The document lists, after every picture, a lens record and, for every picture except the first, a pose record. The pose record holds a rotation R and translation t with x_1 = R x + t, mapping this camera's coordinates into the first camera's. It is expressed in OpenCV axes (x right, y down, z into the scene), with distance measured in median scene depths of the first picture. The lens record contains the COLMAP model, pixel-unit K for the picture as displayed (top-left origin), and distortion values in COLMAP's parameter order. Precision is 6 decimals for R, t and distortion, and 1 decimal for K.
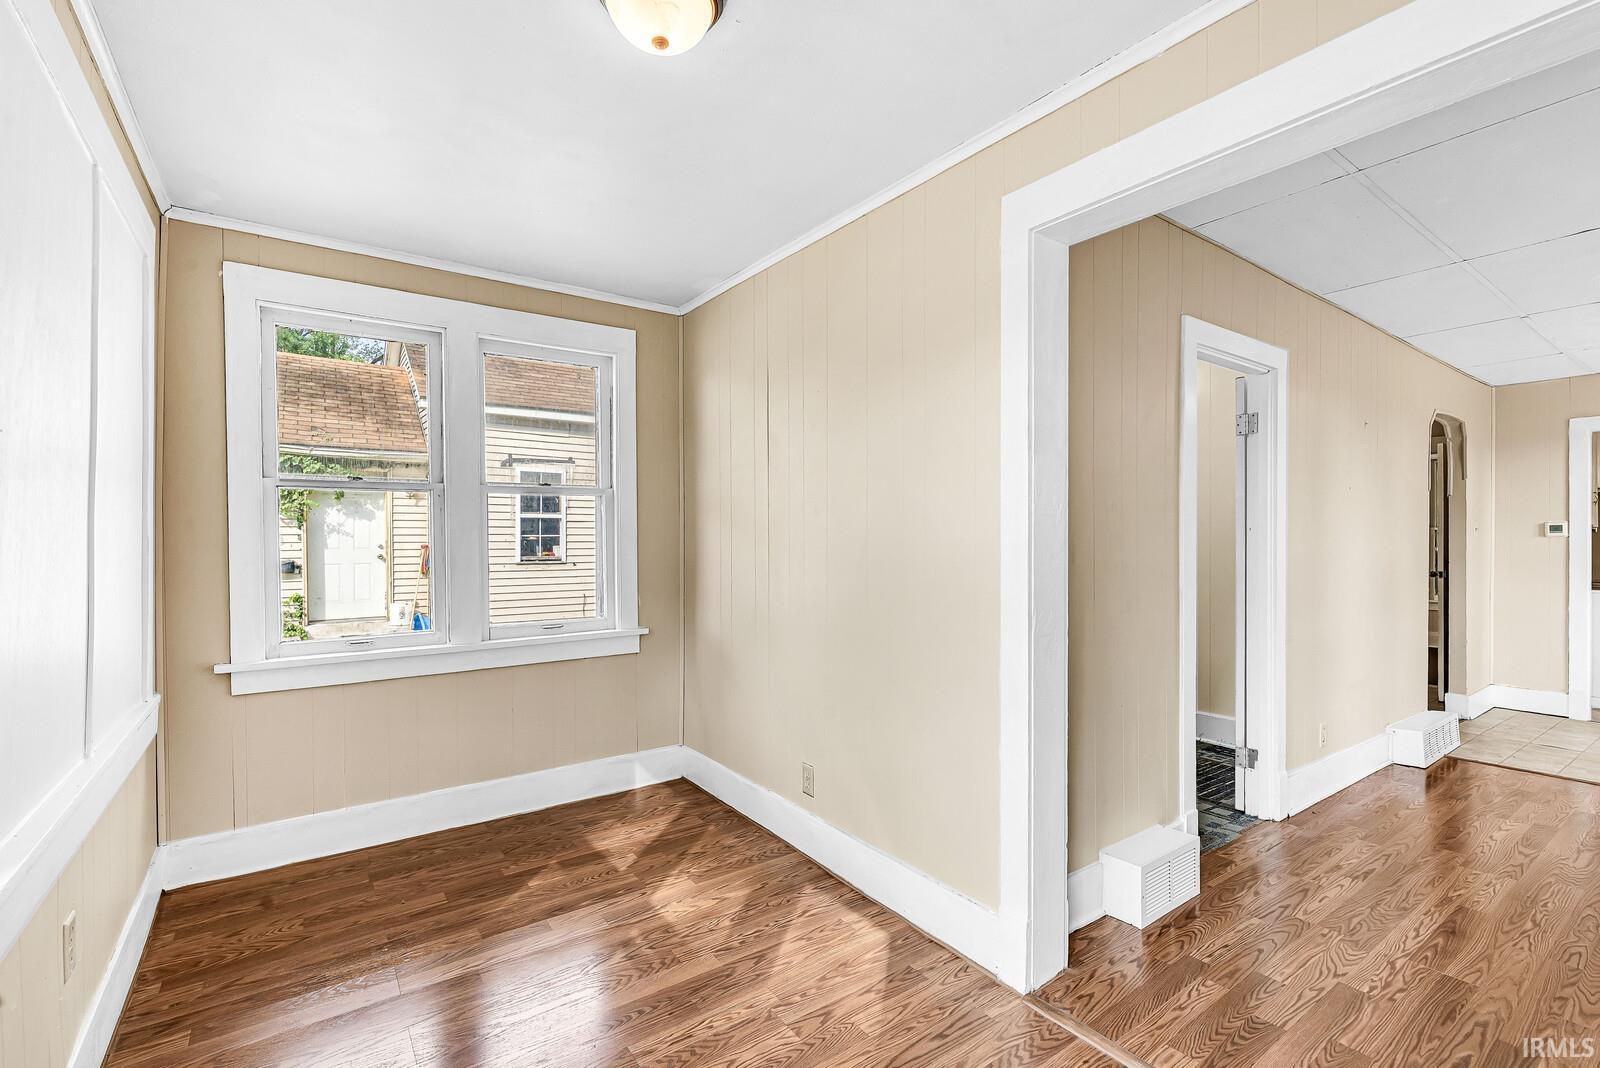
lens RADIAL K [[703.2, 0, 800.0], [0, 703.2, 534.0], [0, 0, 1]] dist [-0.000276, 0.000014]
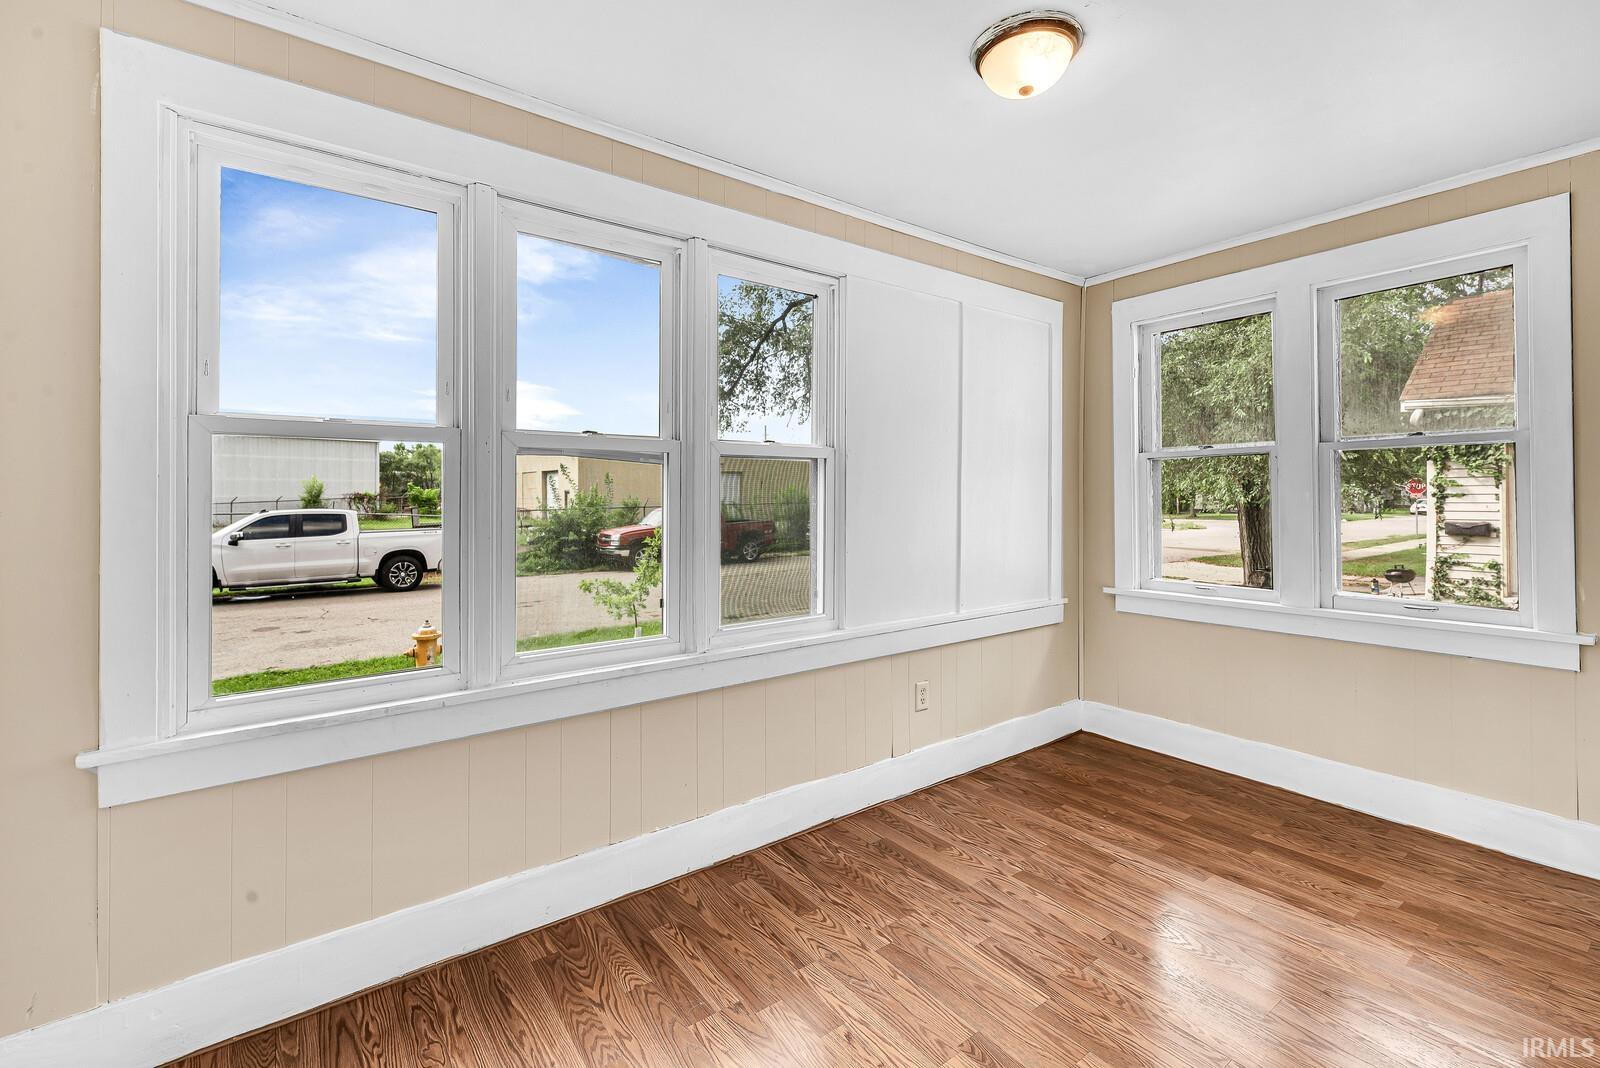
lens RADIAL K [[703.6, 0, 807.4], [0, 703.6, 487.4], [0, 0, 1]] dist [0.000887, -0.000456]
pose [[0.034943, -0.010274, -0.999337, 0.164214], [0.002961, 0.999944, -0.010177, -0.001049], [0.999385, -0.002604, 0.034971, 0.096107]]
